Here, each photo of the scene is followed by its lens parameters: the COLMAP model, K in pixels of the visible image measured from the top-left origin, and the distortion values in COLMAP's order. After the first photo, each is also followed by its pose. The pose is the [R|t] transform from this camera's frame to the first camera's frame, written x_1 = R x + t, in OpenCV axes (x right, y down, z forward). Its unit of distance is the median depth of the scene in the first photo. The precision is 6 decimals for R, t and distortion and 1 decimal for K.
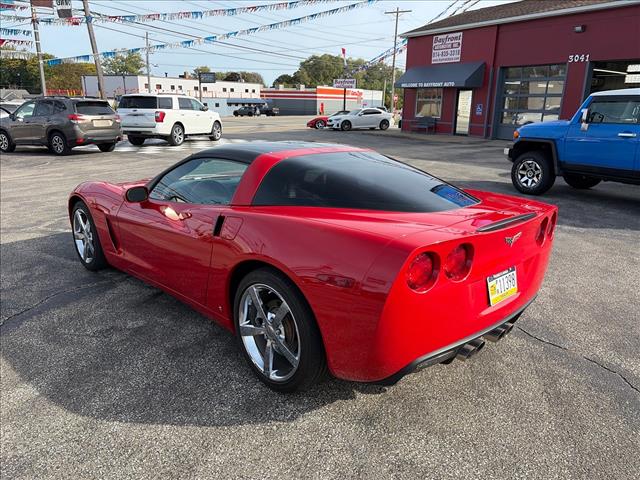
lens RADIAL K [[484.8, 0, 326.9], [0, 484.8, 244.7], [0, 0, 1]] dist [0.050362, -0.048698]
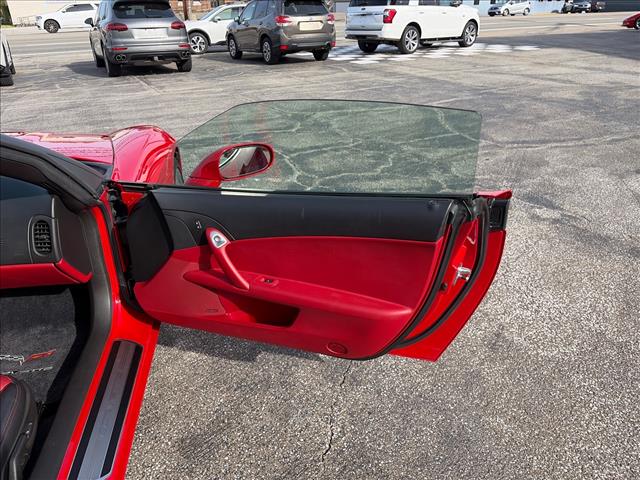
lens RADIAL K [[484.8, 0, 323.1], [0, 484.8, 245.3], [0, 0, 1]] dist [0.050362, -0.048698]
pose [[0.830555, 0.219886, -0.511692, 0.060989], [-0.125076, 0.968935, 0.213356, -0.045578], [0.542711, -0.113204, 0.832256, 0.191353]]
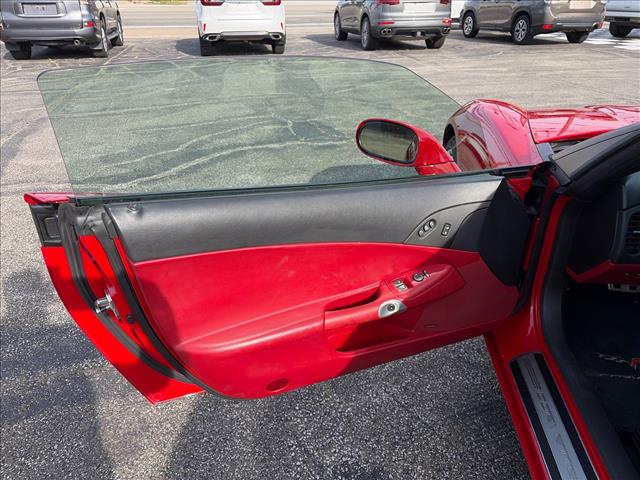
lens RADIAL K [[484.8, 0, 319.4], [0, 484.8, 245.4], [0, 0, 1]] dist [0.050362, -0.048698]
pose [[0.637319, 0.351889, -0.685565, -0.041808], [-0.205417, 0.935038, 0.288979, -0.022747], [0.742717, -0.043345, 0.668201, 0.116340]]
